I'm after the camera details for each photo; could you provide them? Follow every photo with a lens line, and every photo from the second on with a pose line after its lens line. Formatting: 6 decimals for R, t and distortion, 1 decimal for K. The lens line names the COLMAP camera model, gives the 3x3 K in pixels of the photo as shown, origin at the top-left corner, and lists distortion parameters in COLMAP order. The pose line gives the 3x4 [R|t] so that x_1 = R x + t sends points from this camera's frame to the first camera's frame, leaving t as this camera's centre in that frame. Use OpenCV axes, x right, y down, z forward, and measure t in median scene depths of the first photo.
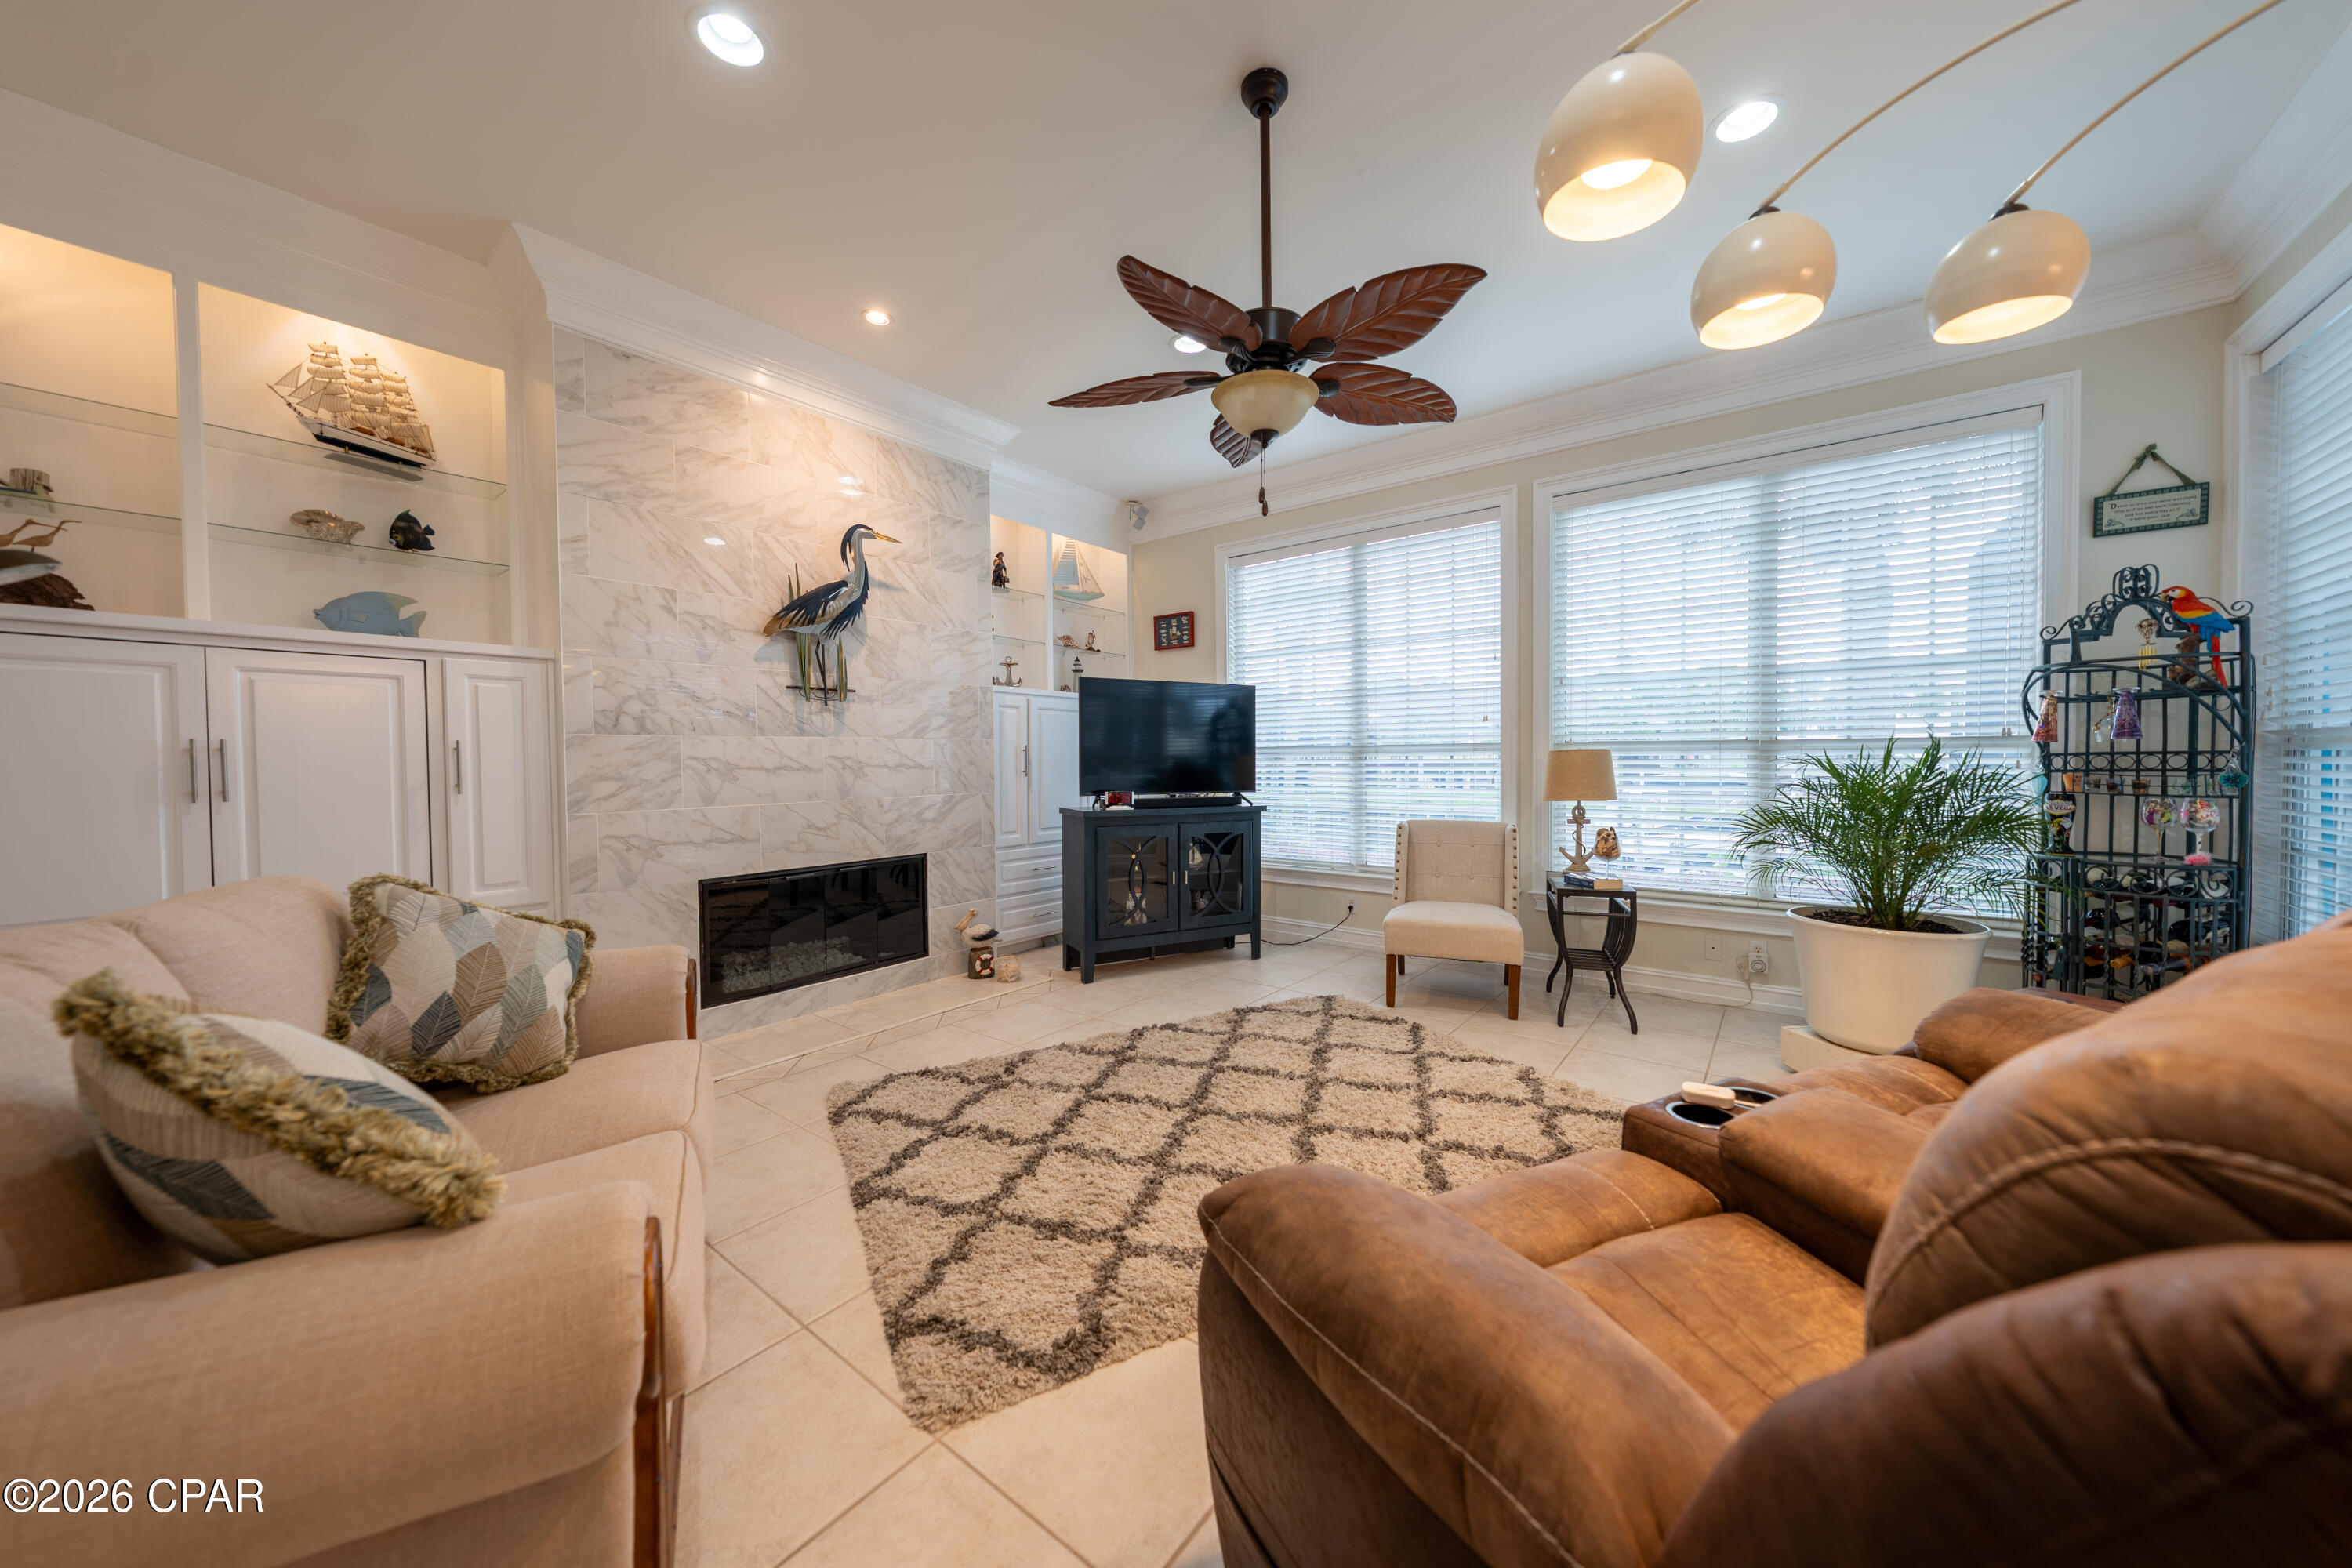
lens RADIAL K [[801.8, 0, 1184.3], [0, 801.8, 774.8], [0, 0, 1]] dist [-0.001141, -0.000216]
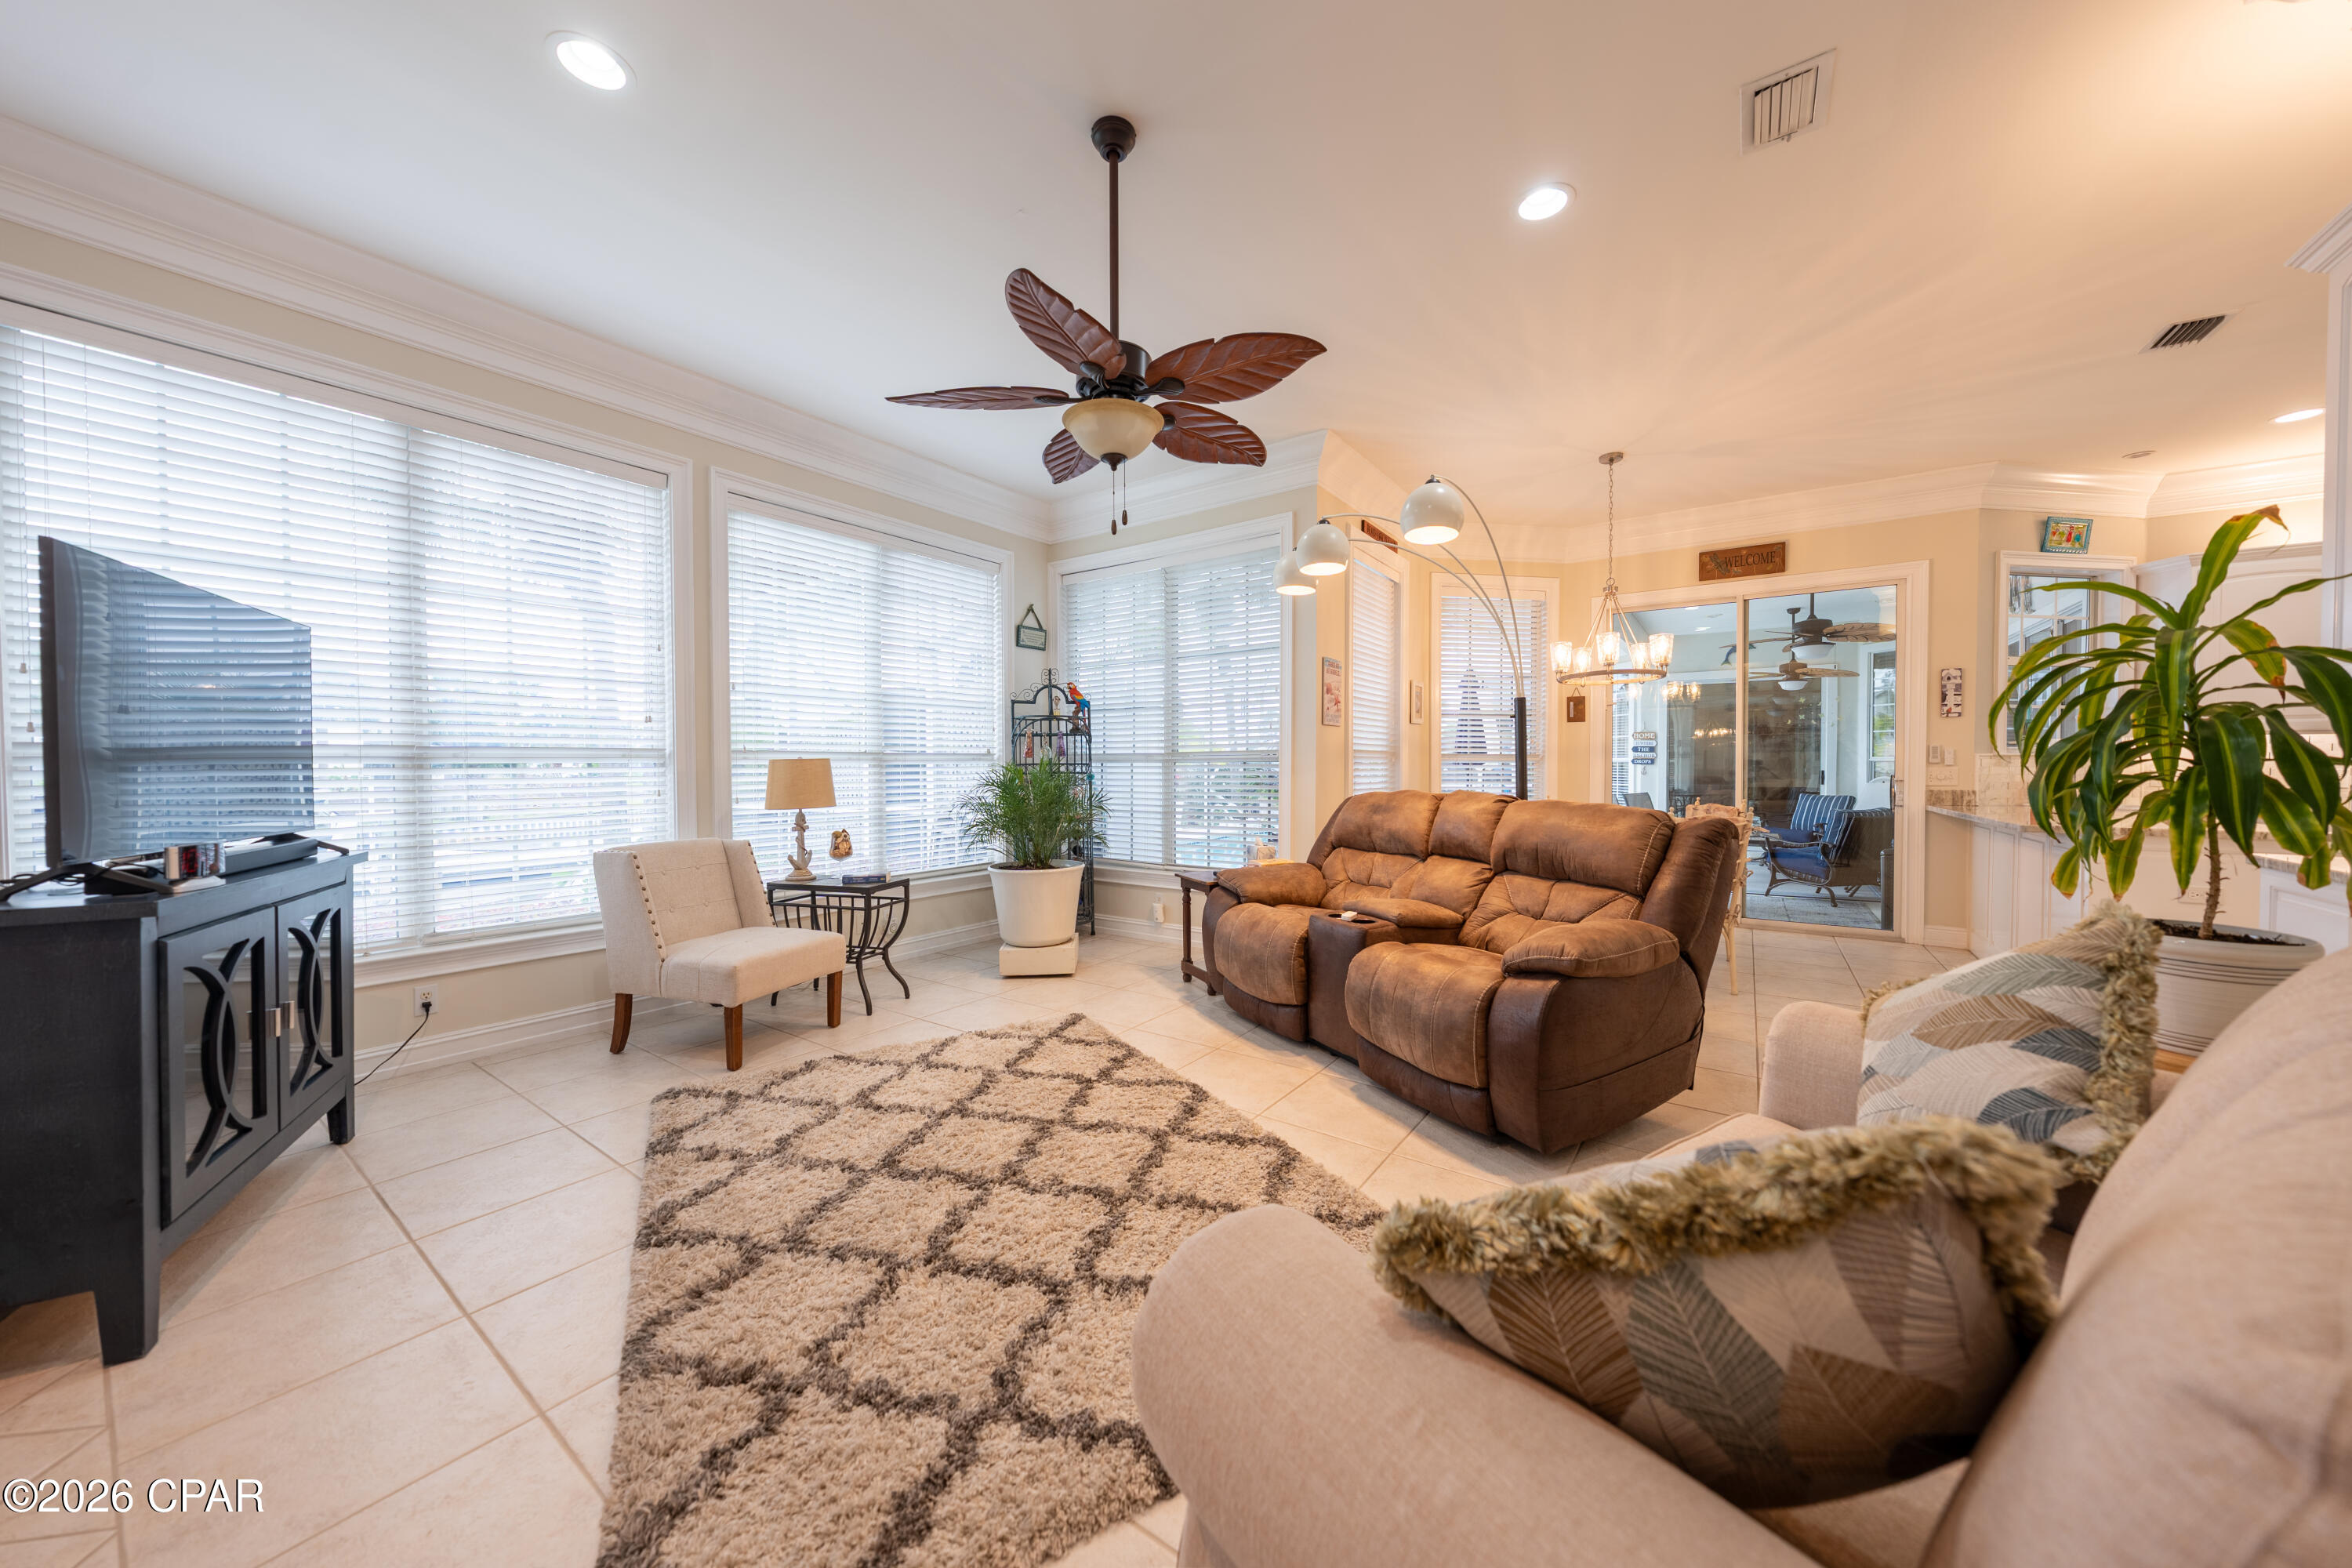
lens RADIAL K [[801.8, 0, 1165.6], [0, 801.8, 776.0], [0, 0, 1]] dist [-0.001141, -0.000216]
pose [[-0.026407, -0.008879, 0.999612, -0.600486], [0.022356, 0.999705, 0.009470, -0.008471], [-0.999401, 0.022597, -0.026201, 0.605616]]
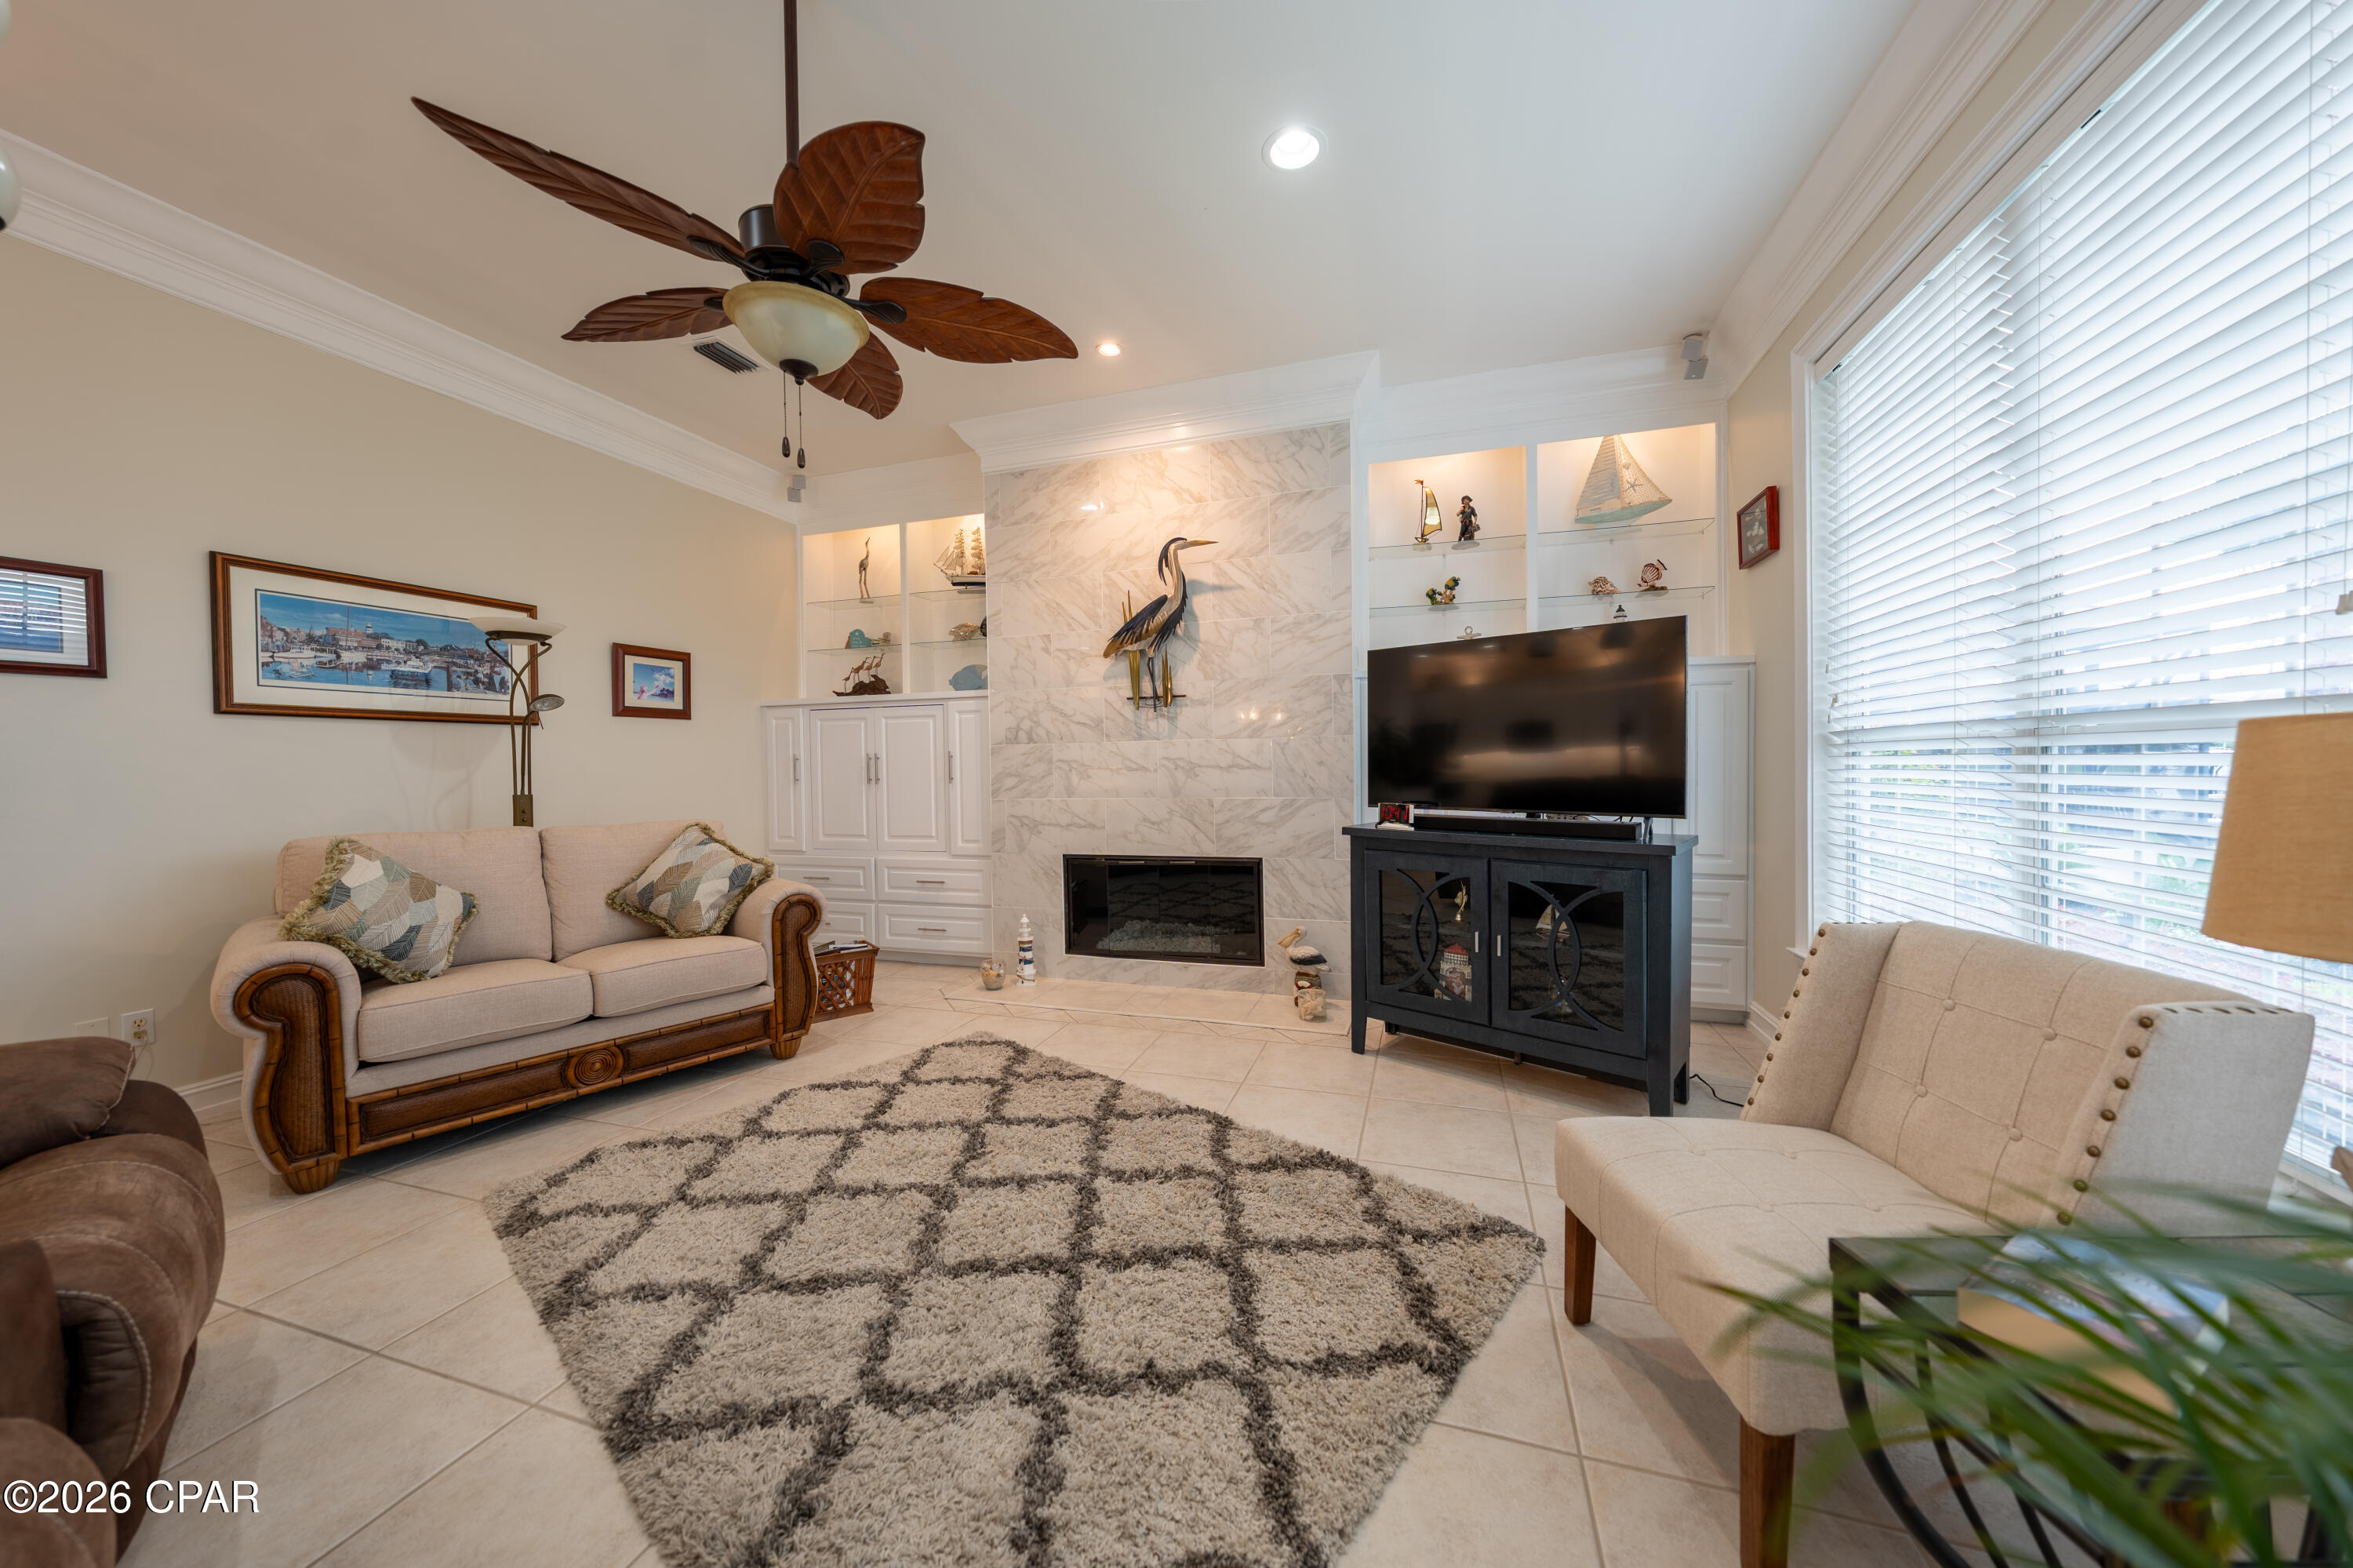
lens RADIAL K [[802.1, 0, 1182.8], [0, 802.1, 776.1], [0, 0, 1]] dist [-0.001141, -0.000216]
pose [[0.332596, 0.017958, -0.942898, 0.627281], [-0.007540, 0.999837, 0.016382, -0.016825], [0.943039, 0.001661, 0.332678, 0.687018]]
